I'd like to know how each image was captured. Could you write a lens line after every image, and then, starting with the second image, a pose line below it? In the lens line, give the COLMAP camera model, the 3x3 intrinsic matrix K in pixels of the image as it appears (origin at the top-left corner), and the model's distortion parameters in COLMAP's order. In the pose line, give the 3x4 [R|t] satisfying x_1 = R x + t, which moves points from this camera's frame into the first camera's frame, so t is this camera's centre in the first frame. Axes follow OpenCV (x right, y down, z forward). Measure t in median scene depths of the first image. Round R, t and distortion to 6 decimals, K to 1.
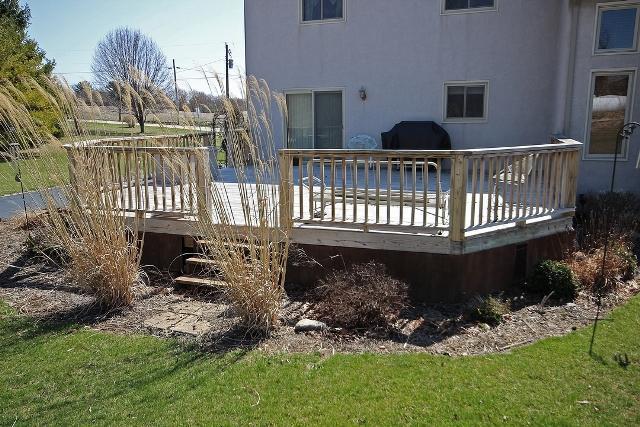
lens RADIAL K [[555.0, 0, 320.0], [0, 555.0, 213.5], [0, 0, 1]] dist [0.033918, 0.002864]
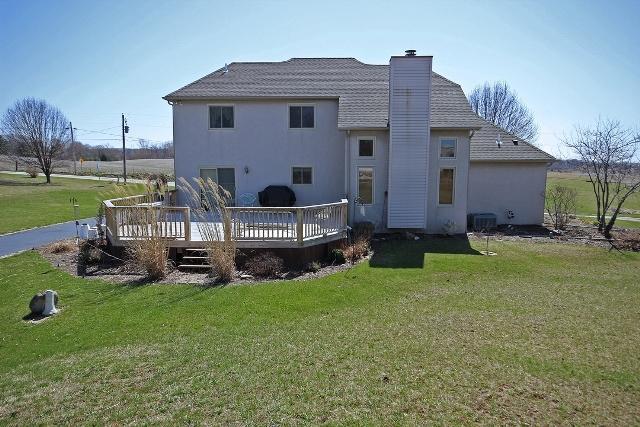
lens RADIAL K [[400.6, 0, 320.0], [0, 400.6, 213.5], [0, 0, 1]] dist [-0.002278, -0.000165]
pose [[0.957703, -0.023797, 0.286773, -0.182445], [0.042522, 0.997337, -0.059244, 0.027797], [-0.284600, 0.068932, 0.956165, -0.757582]]
